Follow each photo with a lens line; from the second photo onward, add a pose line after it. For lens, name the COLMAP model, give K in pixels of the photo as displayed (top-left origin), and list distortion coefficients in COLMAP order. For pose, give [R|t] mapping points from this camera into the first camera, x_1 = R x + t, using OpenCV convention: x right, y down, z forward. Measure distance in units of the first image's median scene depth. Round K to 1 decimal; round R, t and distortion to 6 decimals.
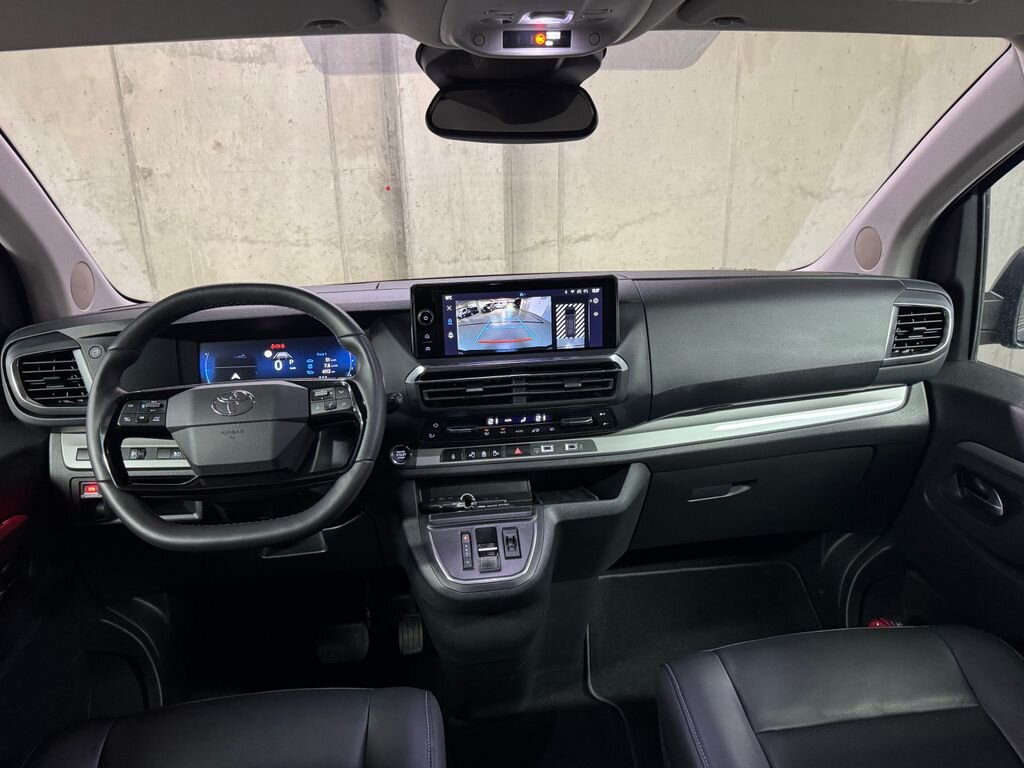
lens RADIAL K [[736.3, 0, 512.0], [0, 736.3, 384.0], [0, 0, 1]] dist [0.000446, -0.007529]
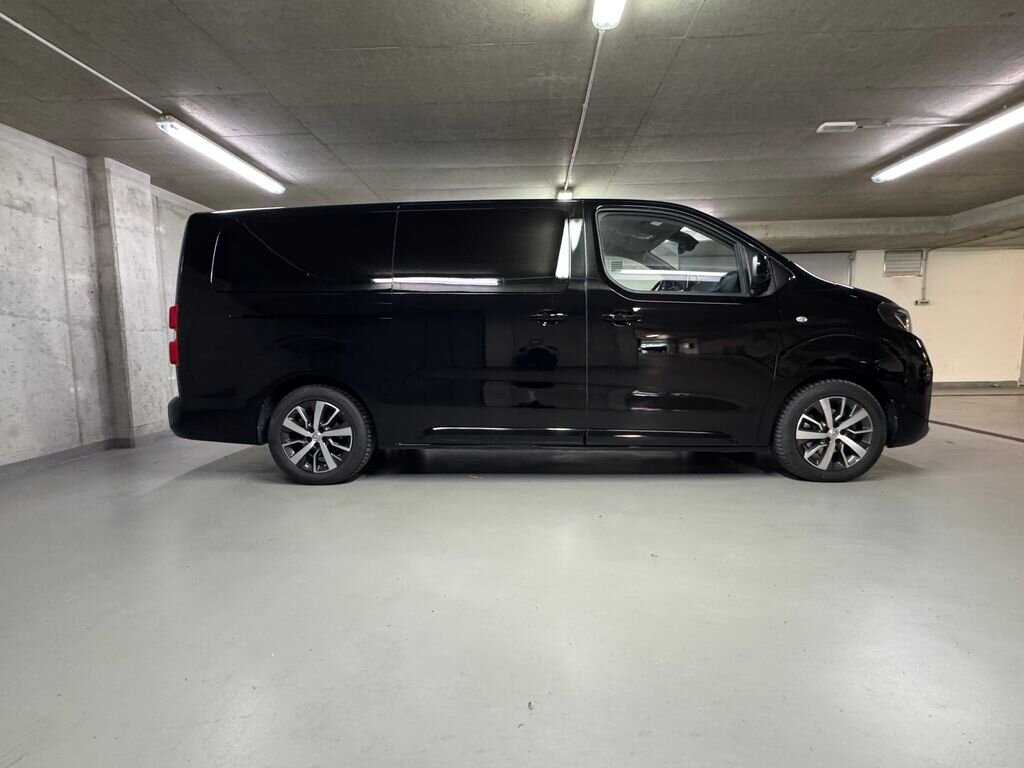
lens RADIAL K [[489.5, 0, 512.0], [0, 489.5, 384.0], [0, 0, 1]] dist [-0.000184, -0.001446]
pose [[0.197910, -0.067453, 0.977896, -1.183228], [0.289757, 0.957072, 0.007374, 0.246249], [-0.936415, 0.281893, 0.208959, -0.162596]]
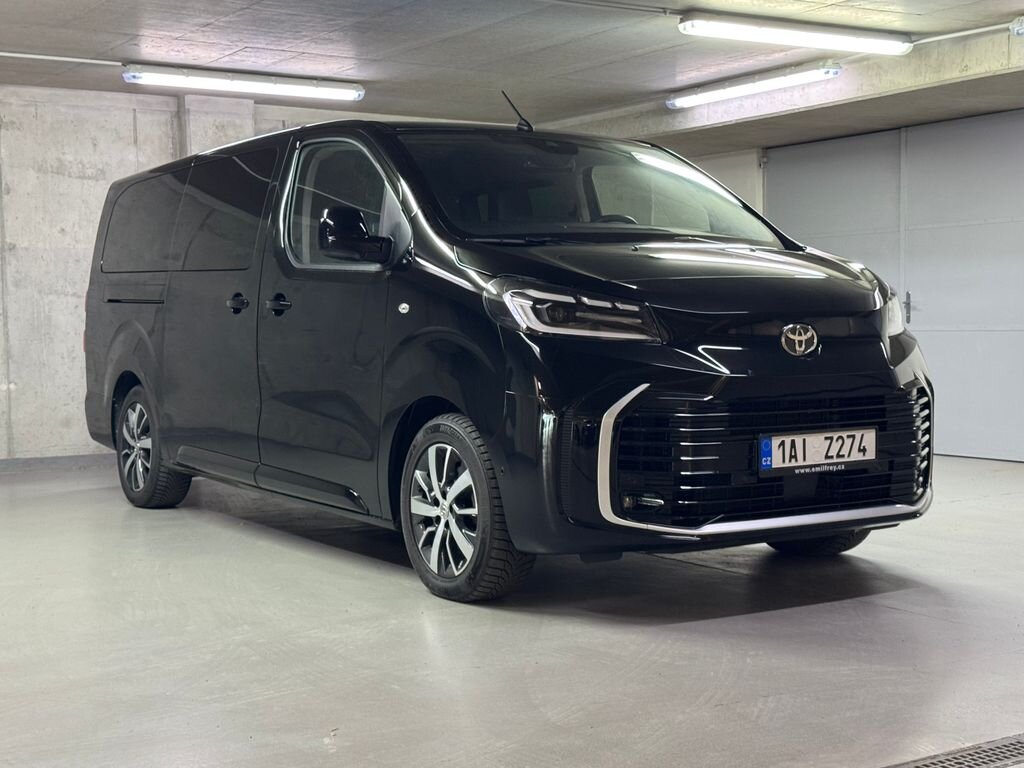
lens RADIAL K [[1484.2, 0, 512.0], [0, 1484.2, 384.0], [0, 0, 1]] dist [0.200397, -0.516181]
pose [[0.917663, -0.002879, 0.397350, -0.751610], [0.102306, 0.967974, -0.229258, 0.734184], [-0.383965, 0.251033, 0.888568, -1.890358]]
